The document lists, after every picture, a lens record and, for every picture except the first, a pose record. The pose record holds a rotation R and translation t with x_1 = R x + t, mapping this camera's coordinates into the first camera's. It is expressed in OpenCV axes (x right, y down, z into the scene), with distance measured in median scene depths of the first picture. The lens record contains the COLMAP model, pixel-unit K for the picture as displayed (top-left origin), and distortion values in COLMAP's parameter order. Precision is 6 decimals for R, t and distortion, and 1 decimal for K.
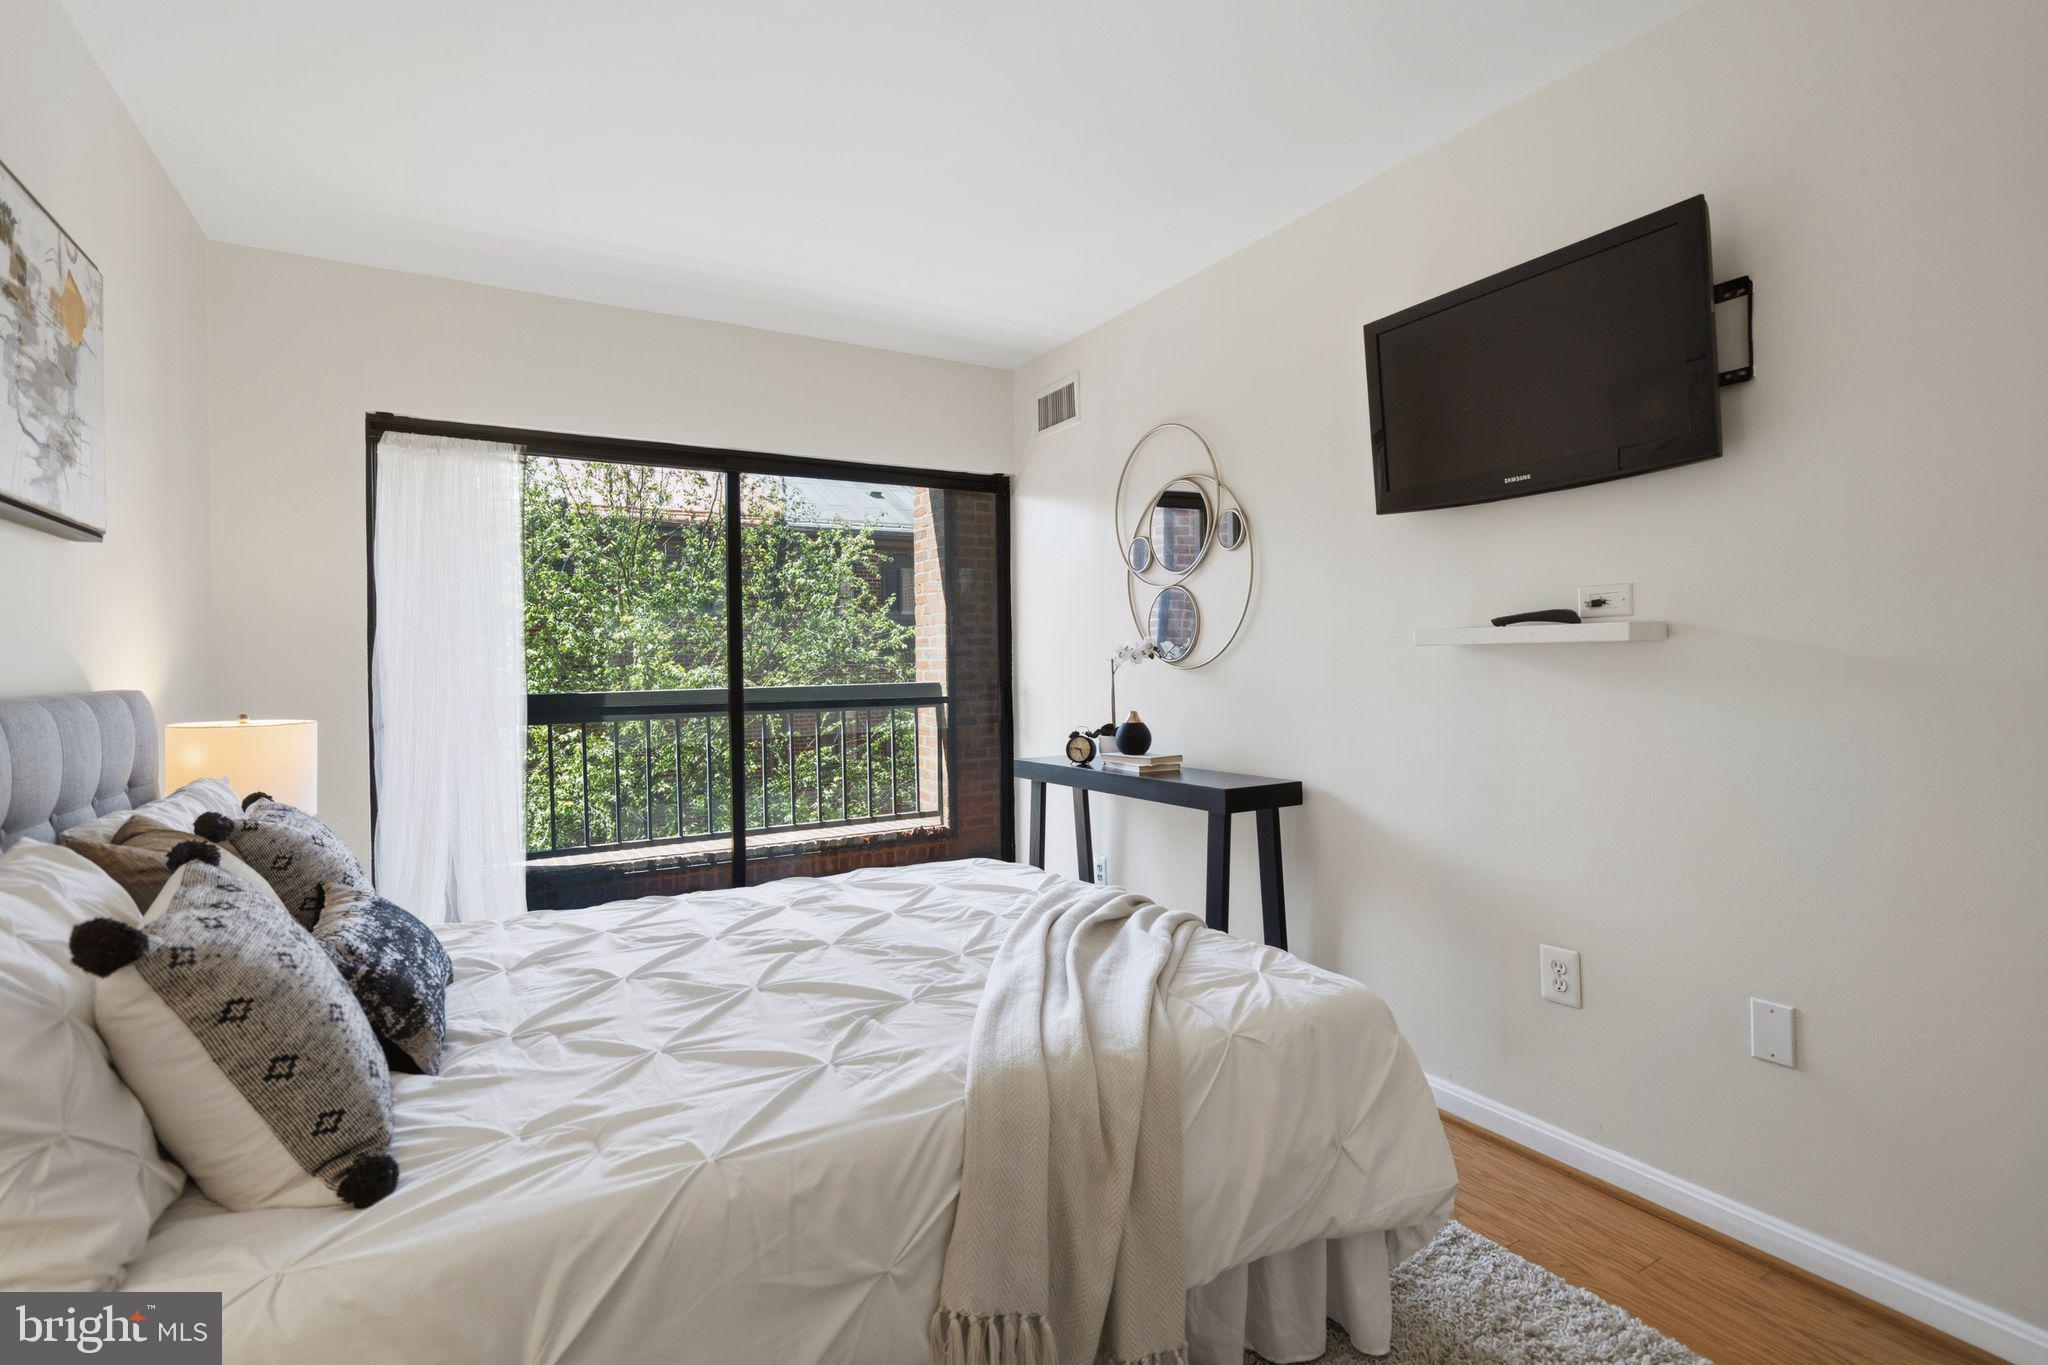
lens RADIAL K [[969.2, 0, 1016.4], [0, 969.2, 688.9], [0, 0, 1]] dist [0.000989, 0.000209]
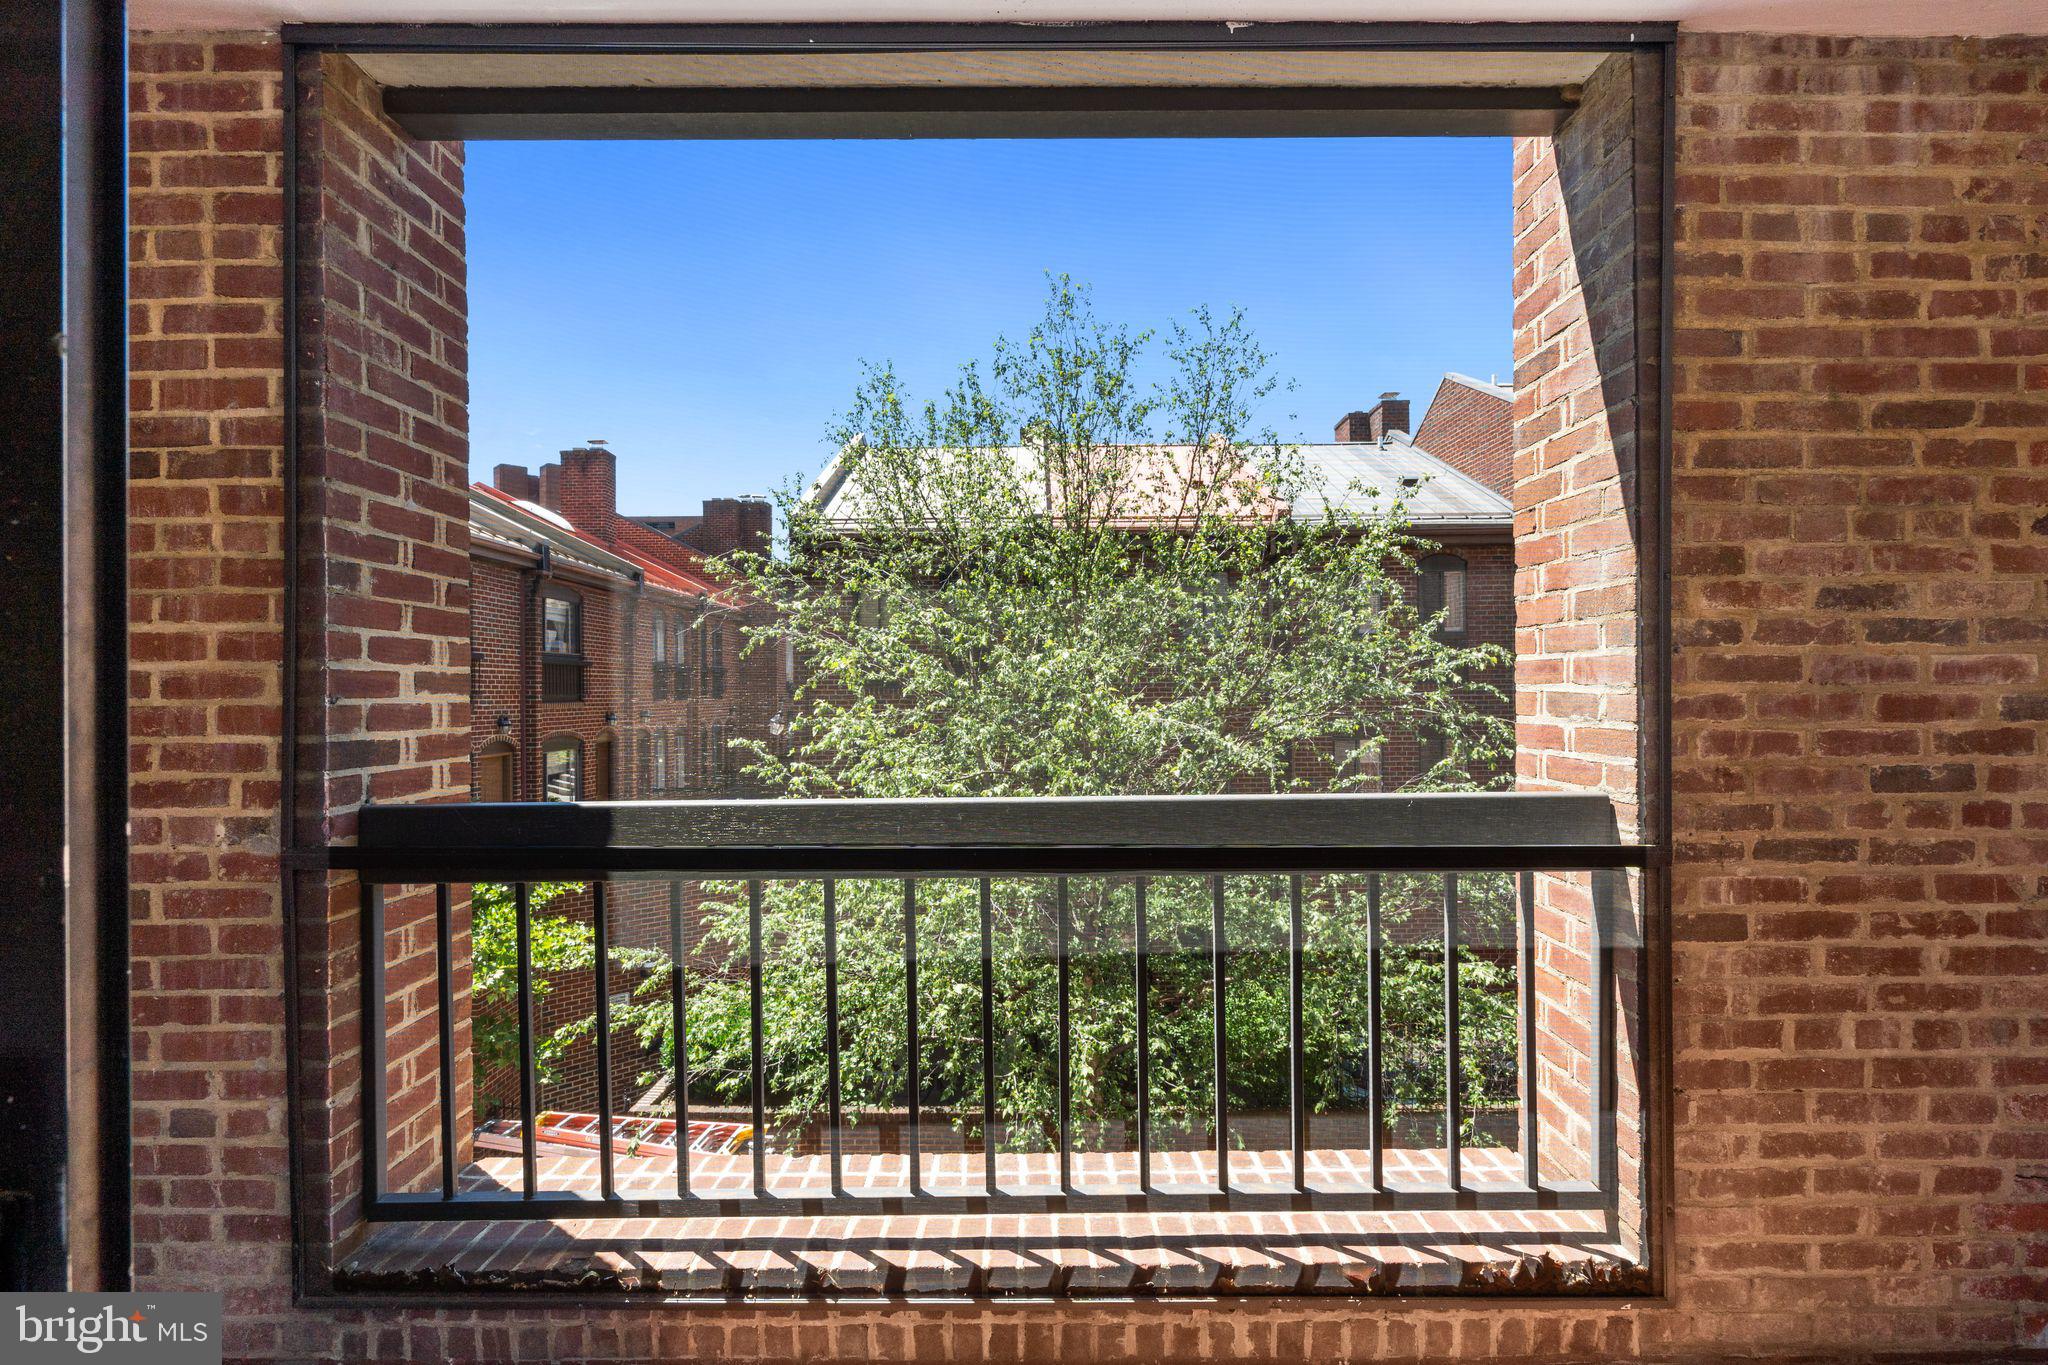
lens RADIAL K [[969.2, 0, 1016.4], [0, 969.2, 688.9], [0, 0, 1]] dist [0.000989, 0.000209]
pose [[0.858686, 0.001235, -0.512500, -0.083179], [-0.016100, 0.999569, -0.024567, -0.030947], [0.512249, 0.029347, 0.858336, 0.630805]]
